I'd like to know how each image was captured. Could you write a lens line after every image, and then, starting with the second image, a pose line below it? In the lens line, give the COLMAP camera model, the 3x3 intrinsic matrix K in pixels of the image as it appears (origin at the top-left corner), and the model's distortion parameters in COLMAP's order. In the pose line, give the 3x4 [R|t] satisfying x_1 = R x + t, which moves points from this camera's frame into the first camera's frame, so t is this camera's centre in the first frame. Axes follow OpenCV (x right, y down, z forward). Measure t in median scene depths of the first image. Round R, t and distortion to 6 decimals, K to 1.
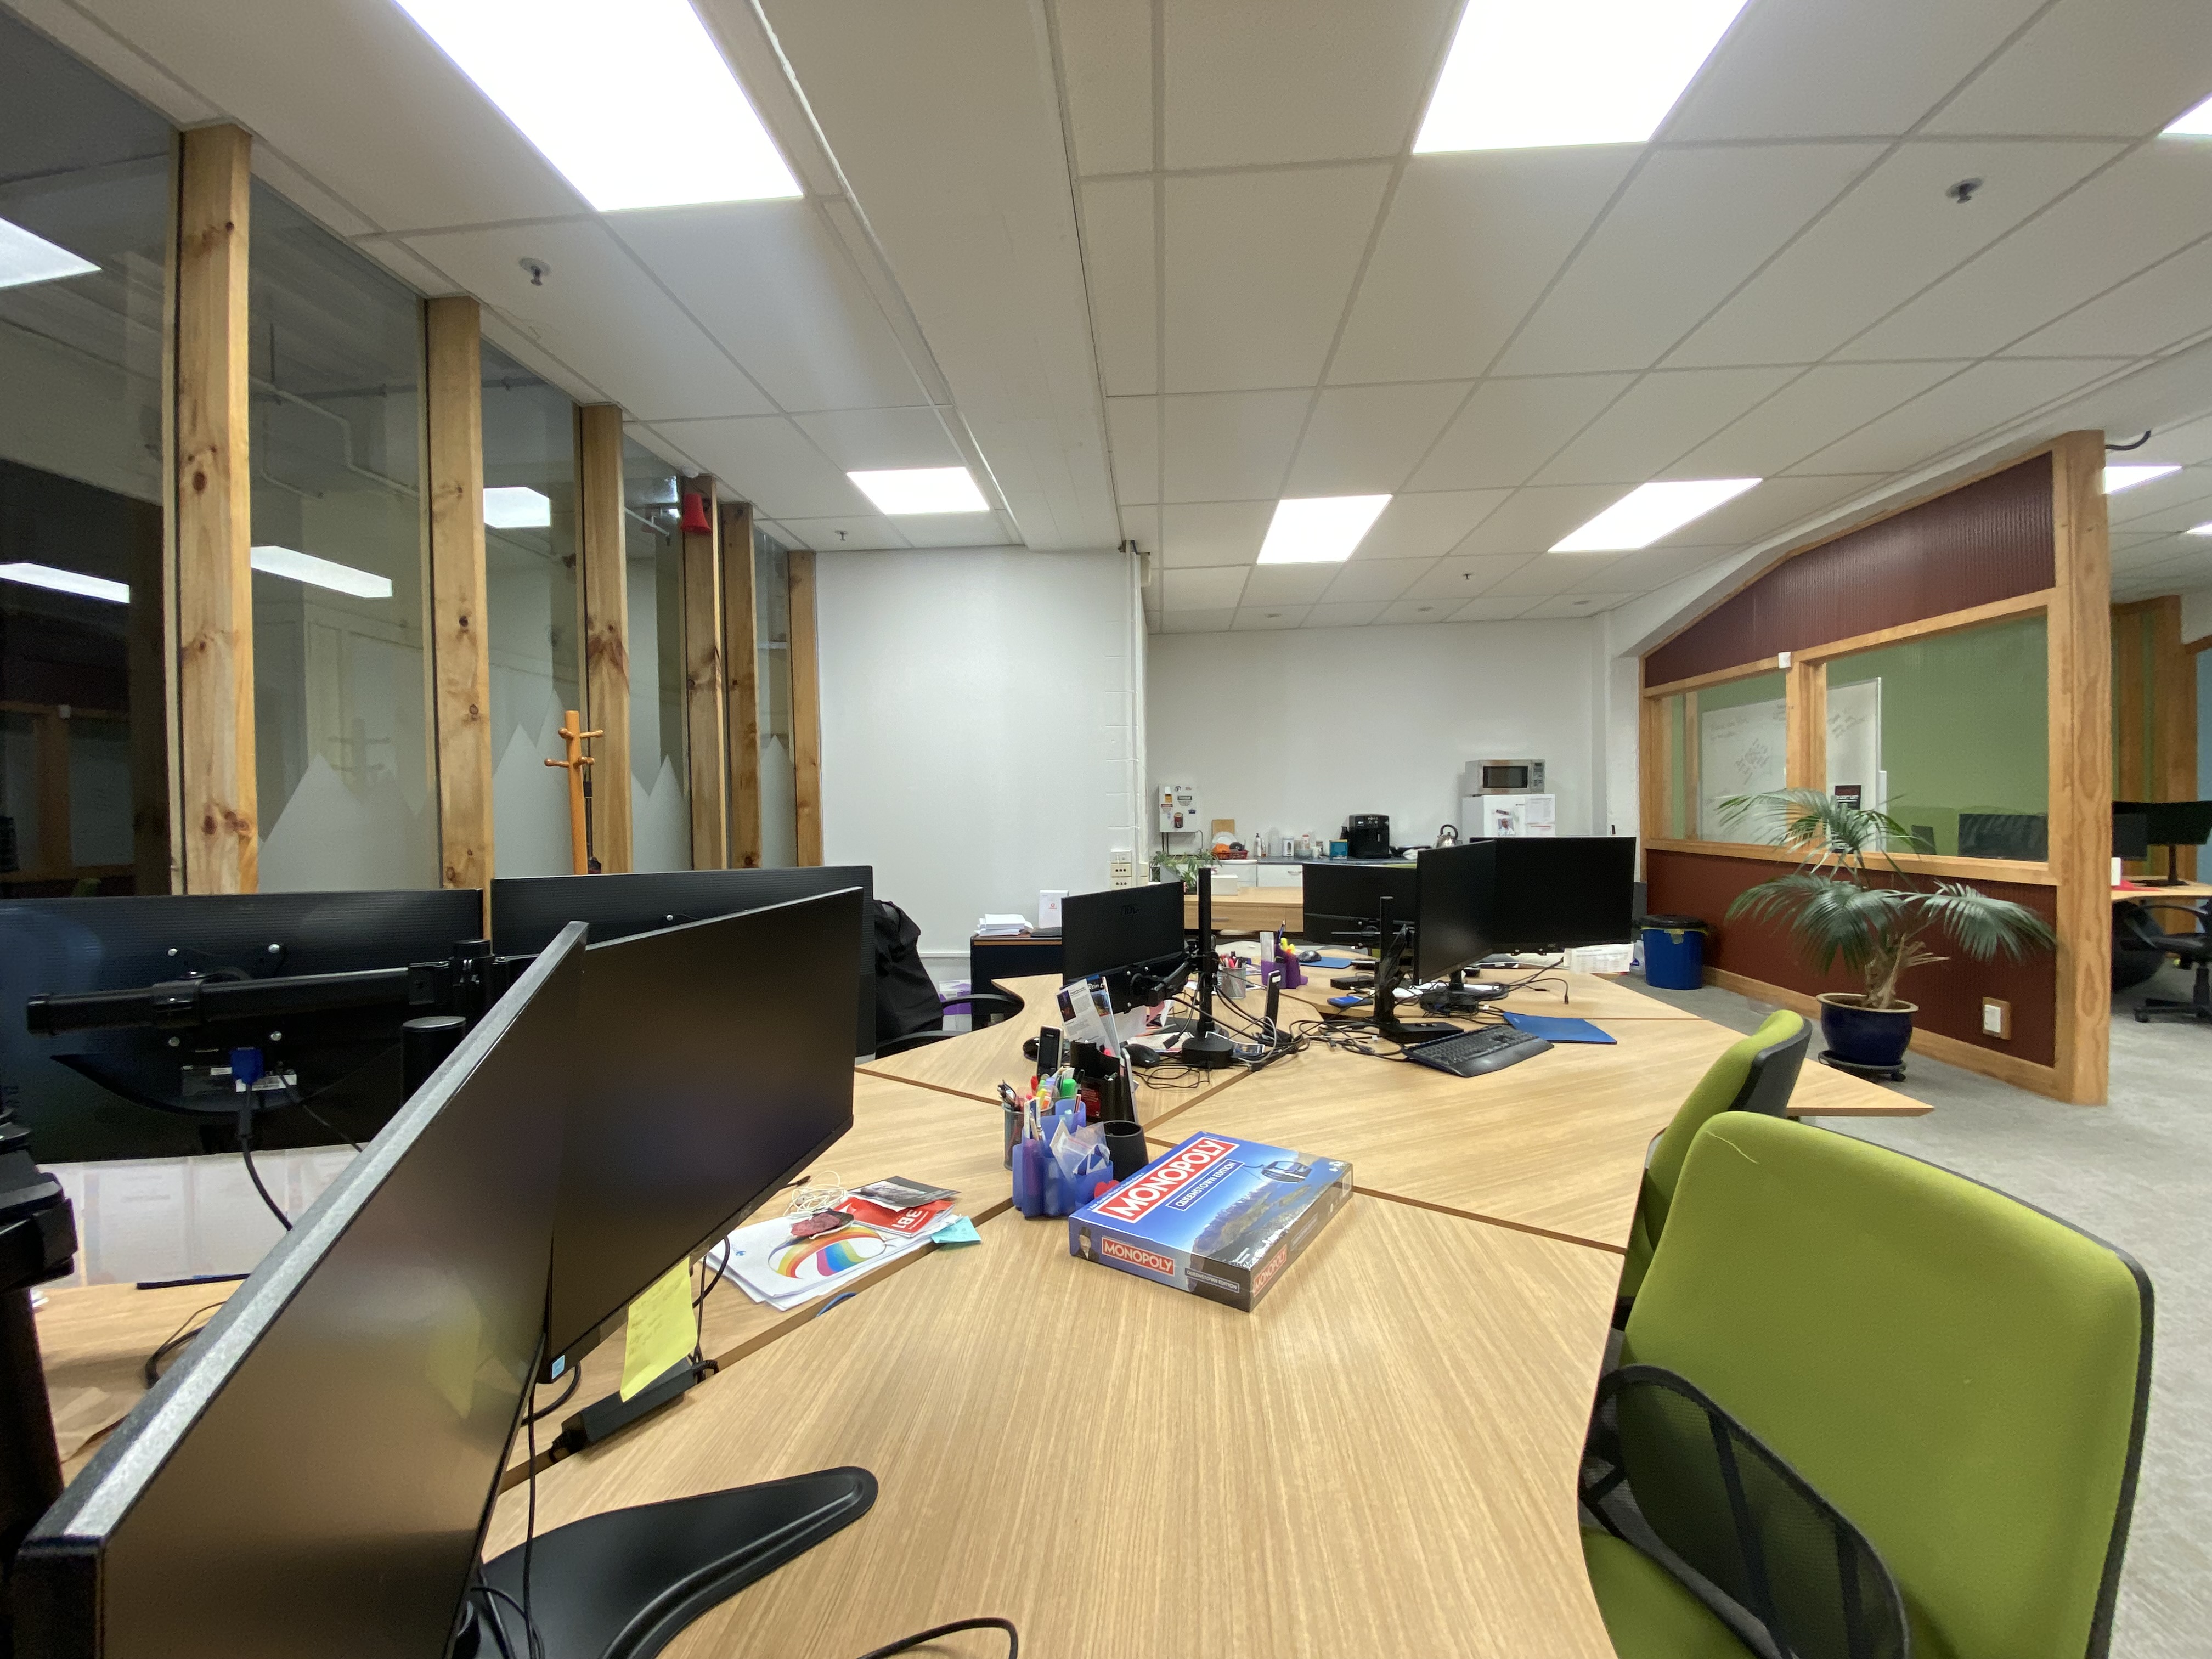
lens RADIAL K [[894.6, 0, 1107.6], [0, 894.6, 829.9], [0, 0, 1]] dist [-0.009587, -0.003779]
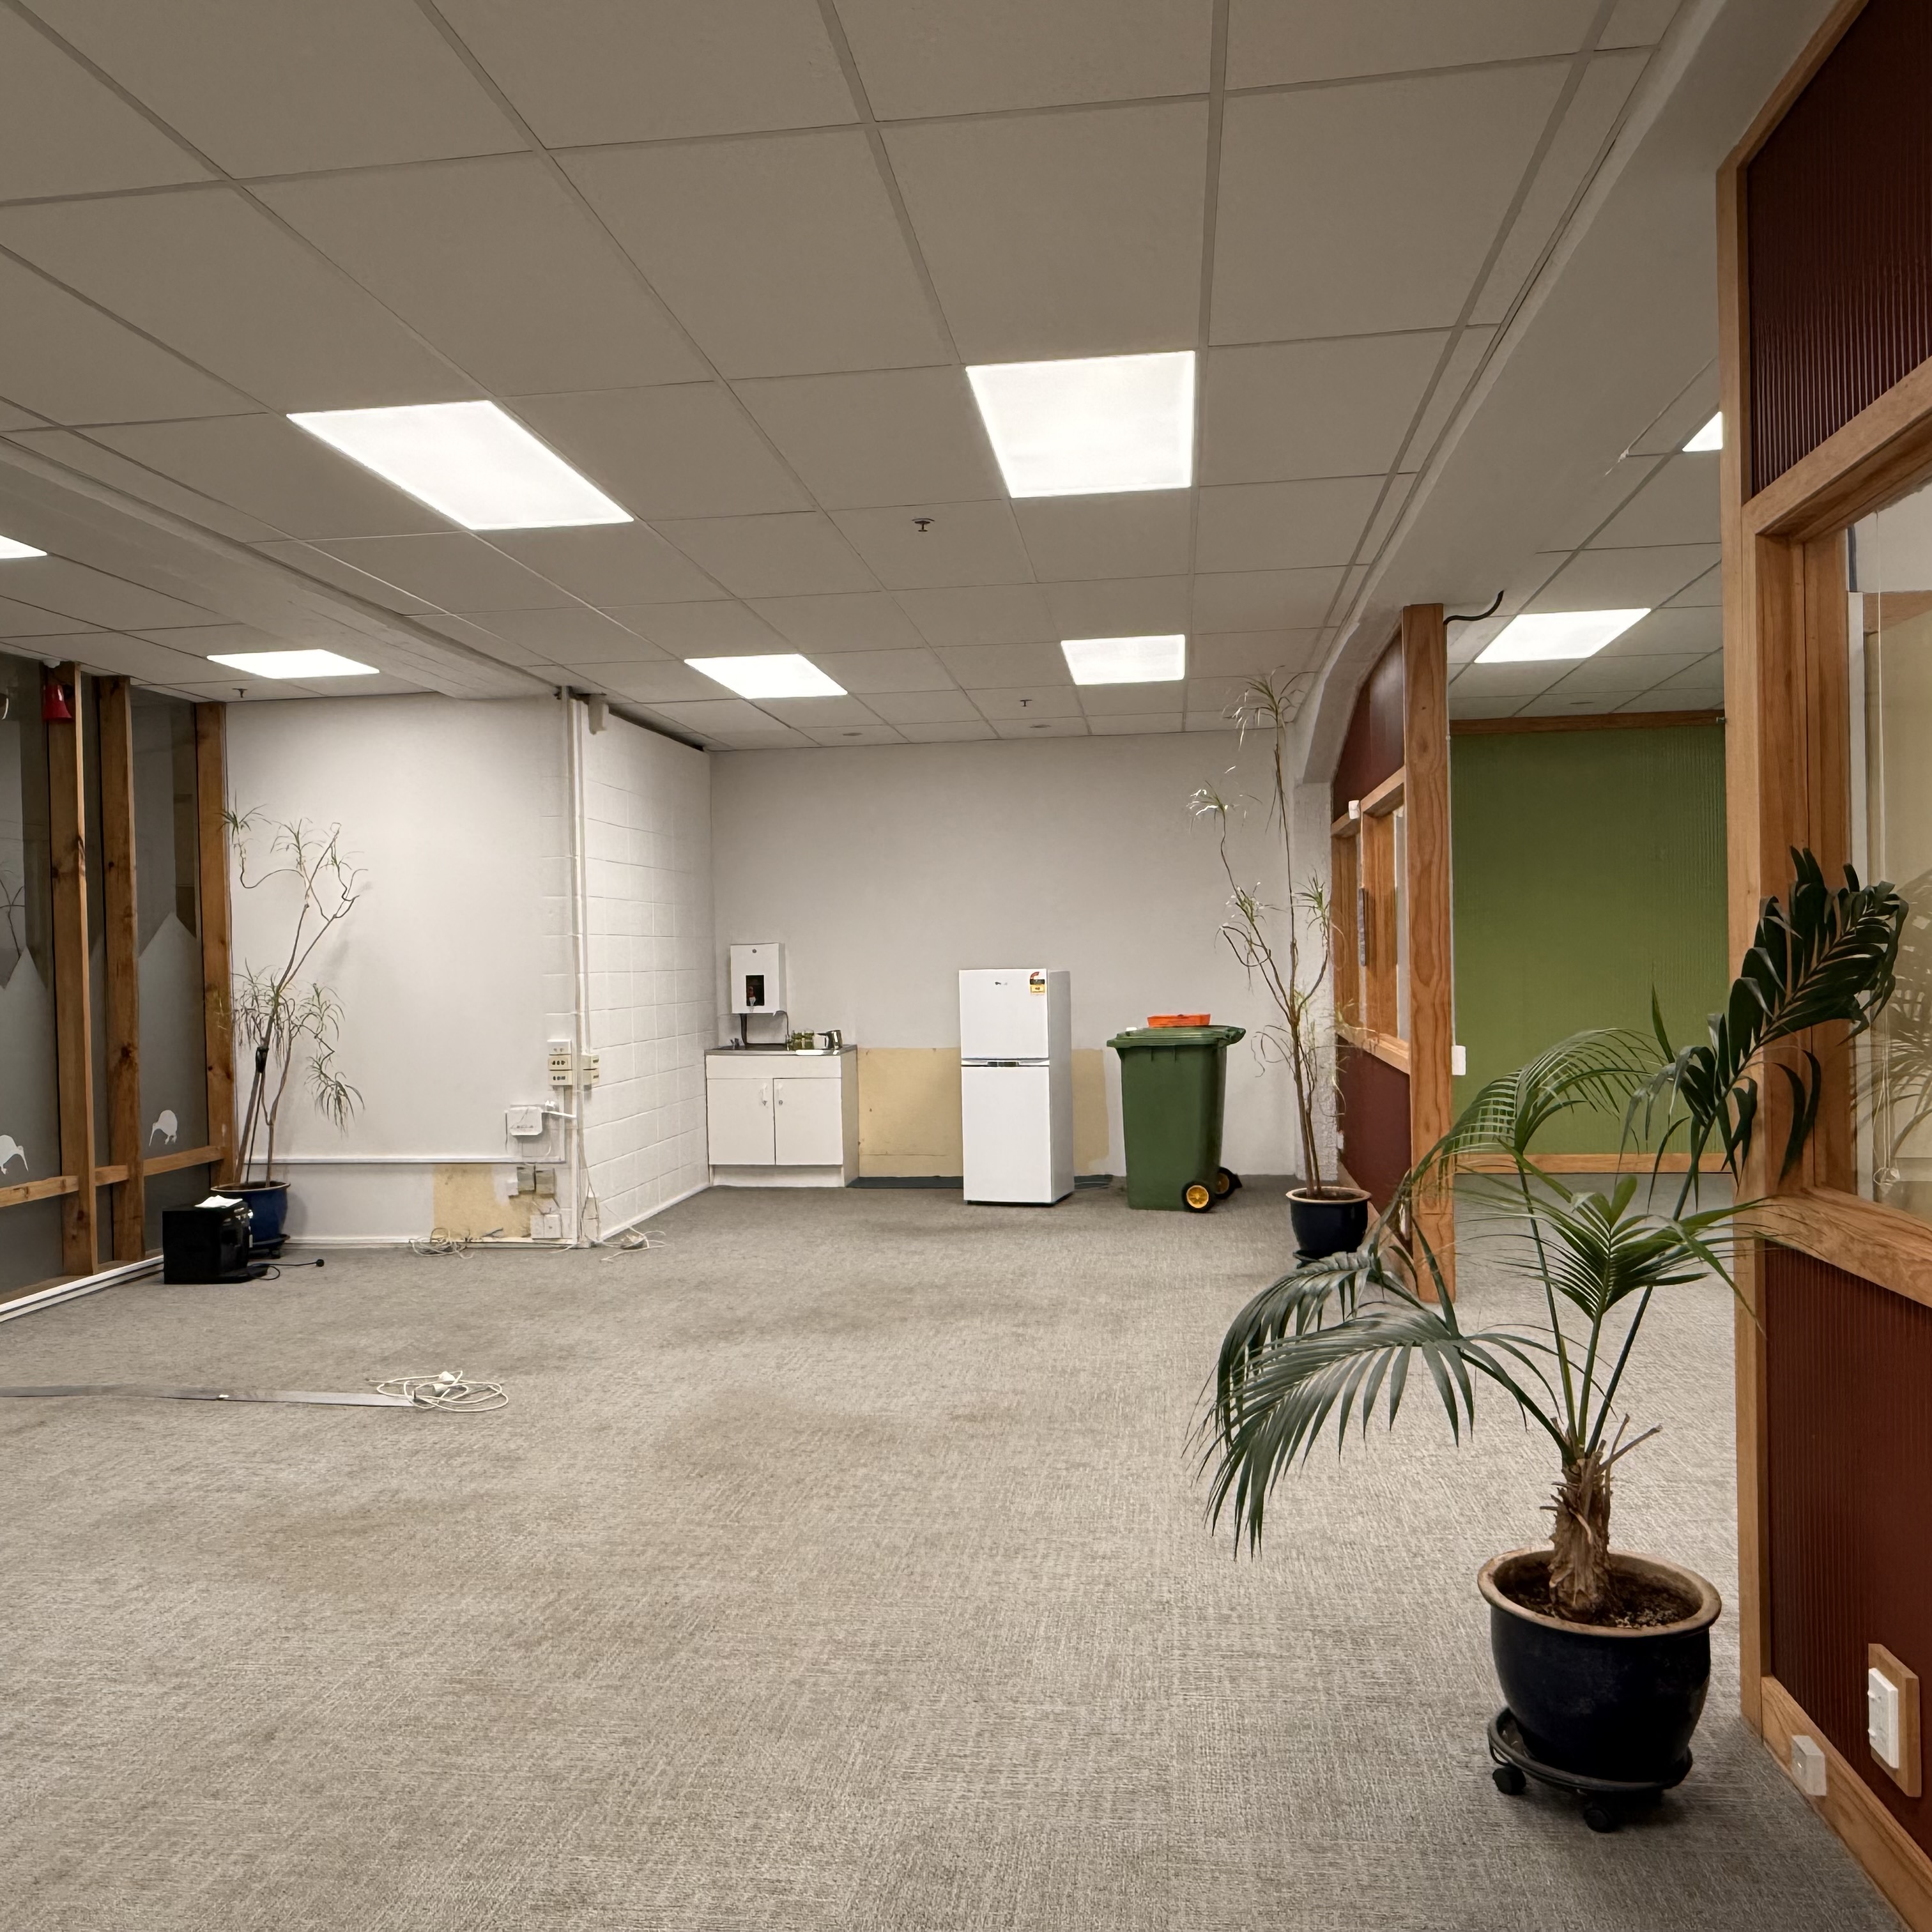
lens RADIAL K [[1660.9, 0, 956.4], [0, 1660.9, 983.9], [0, 0, 1]] dist [-0.001827, 0.003245]
pose [[0.997903, -0.005006, -0.064539, 0.644972], [0.004801, 0.999983, -0.003323, -0.030151], [0.064555, 0.003006, 0.997910, -0.765473]]
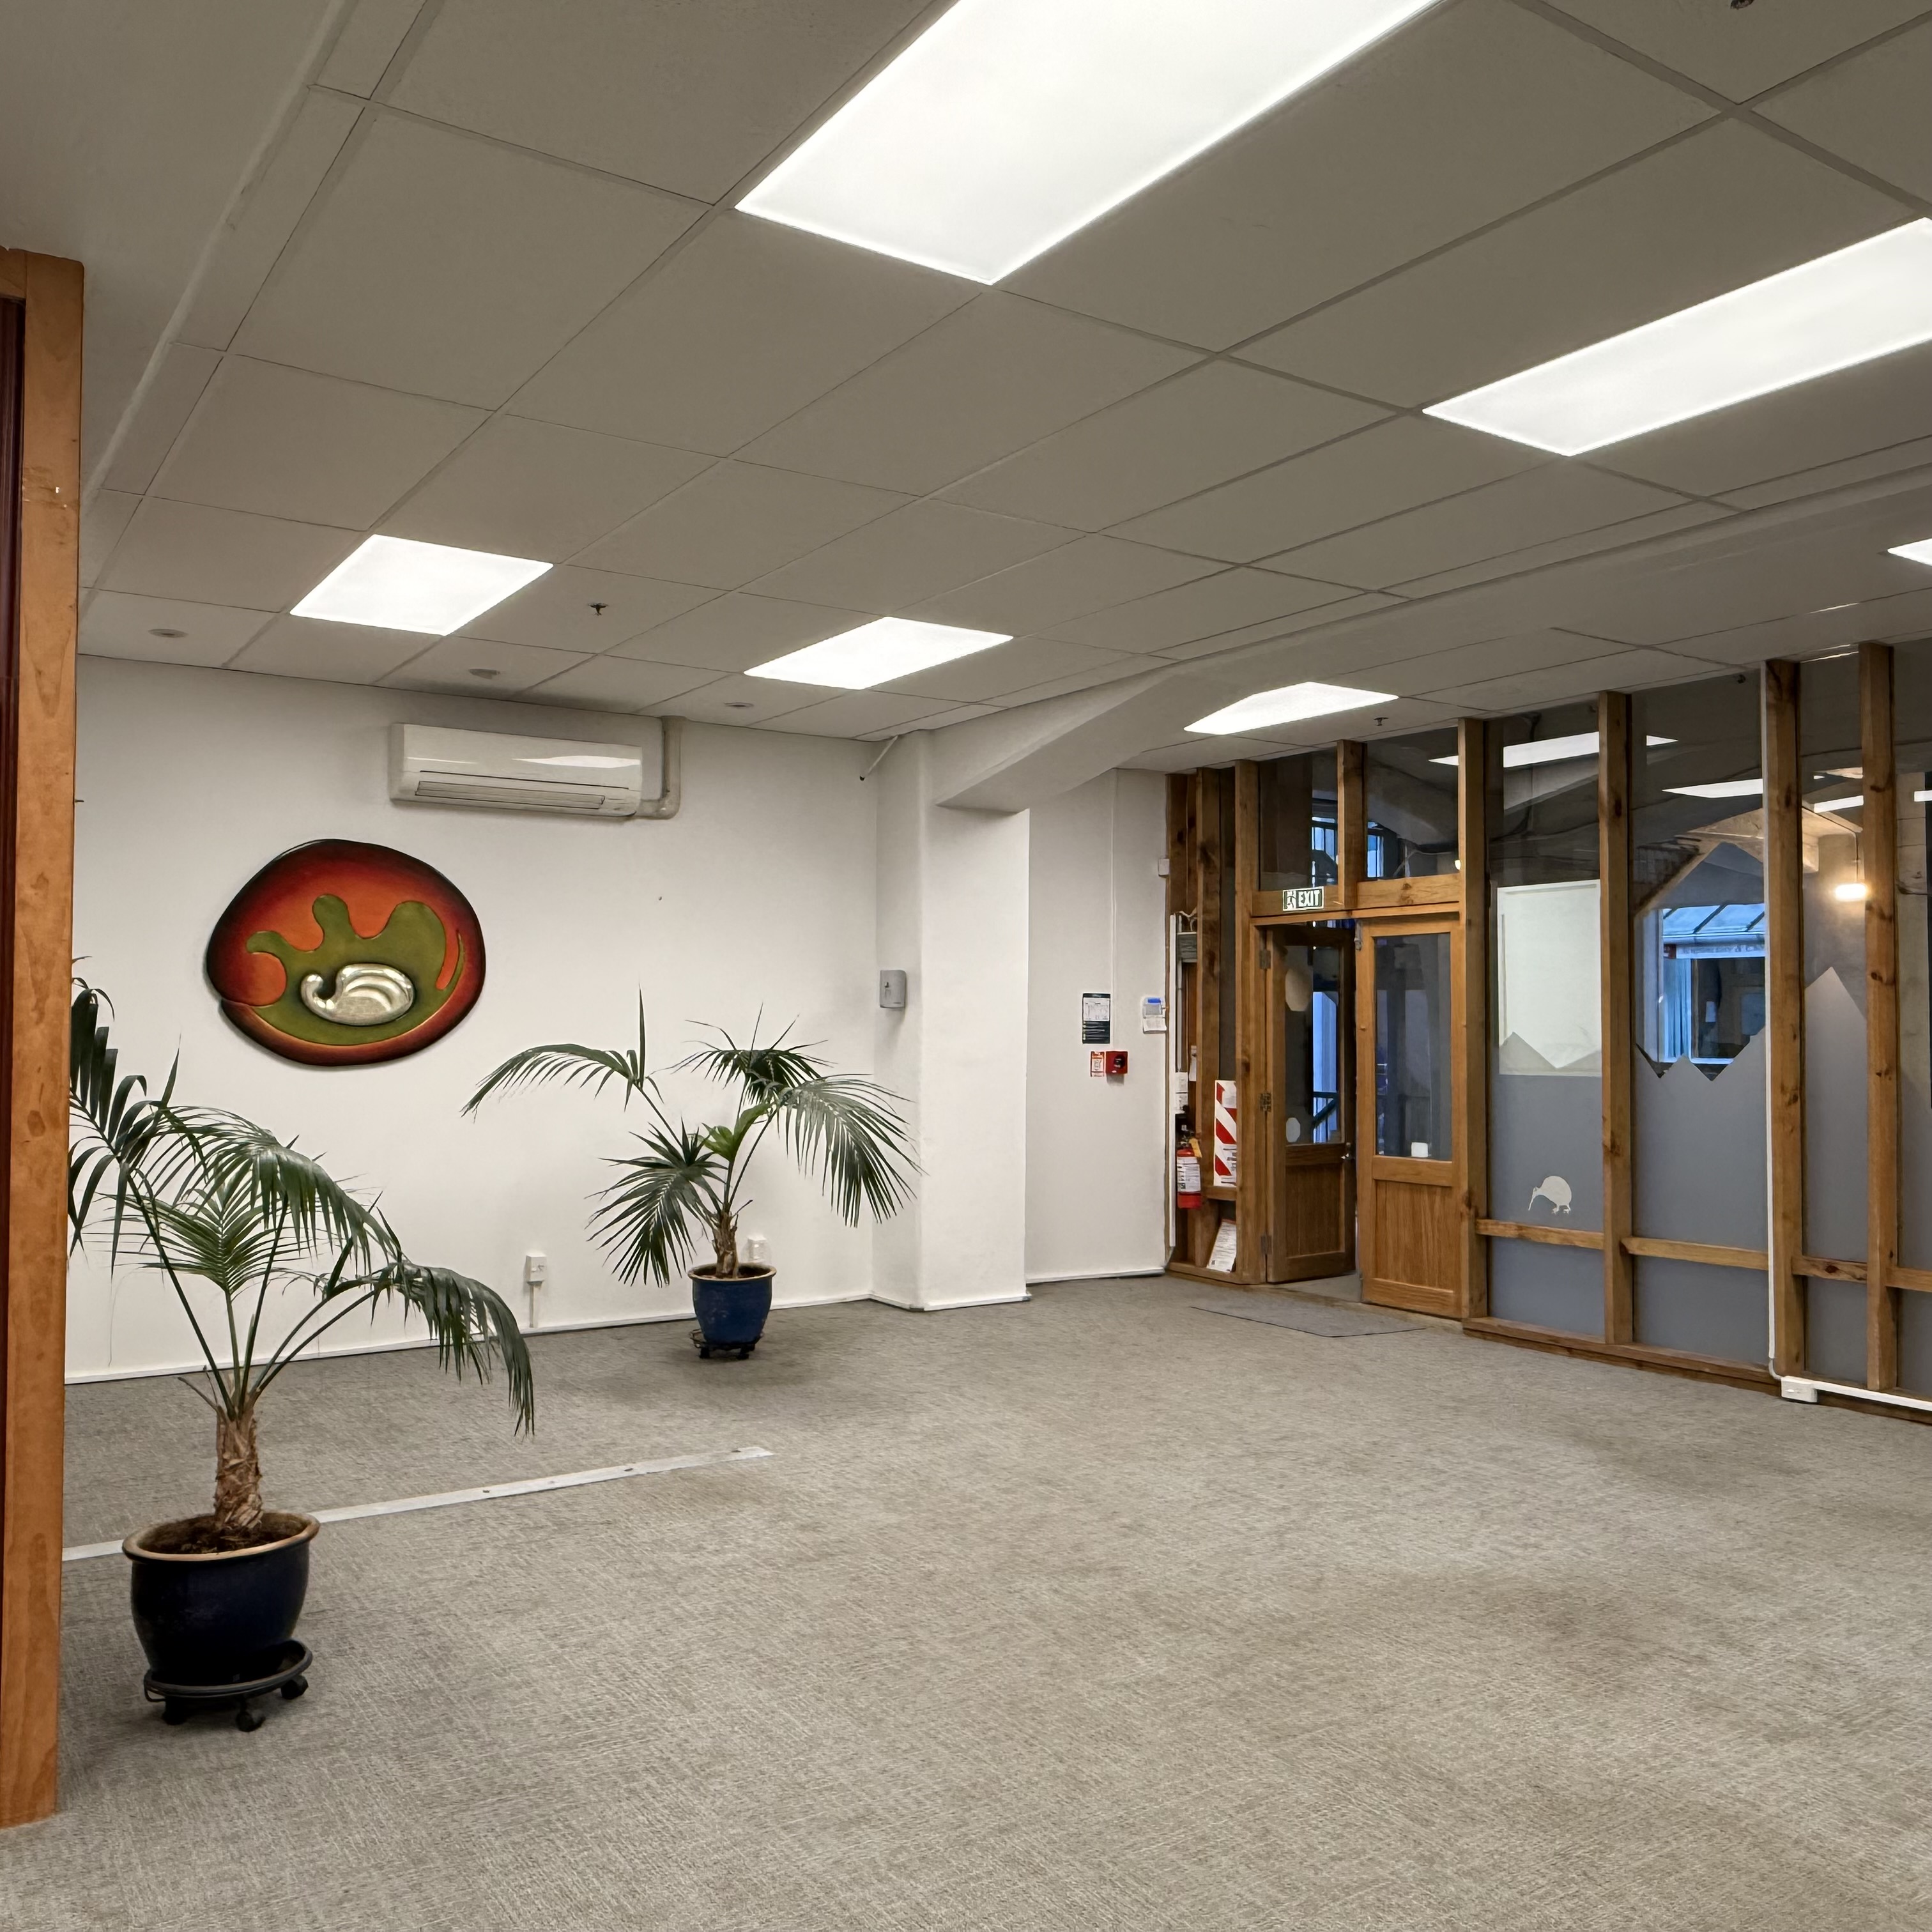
lens RADIAL K [[1660.9, 0, 955.3], [0, 1660.9, 980.5], [0, 0, 1]] dist [-0.001827, 0.003245]
pose [[-0.794674, -0.002399, -0.607032, 1.075299], [-0.001376, 0.999997, -0.002151, -0.066813], [0.607035, -0.000874, -0.794674, 0.817822]]
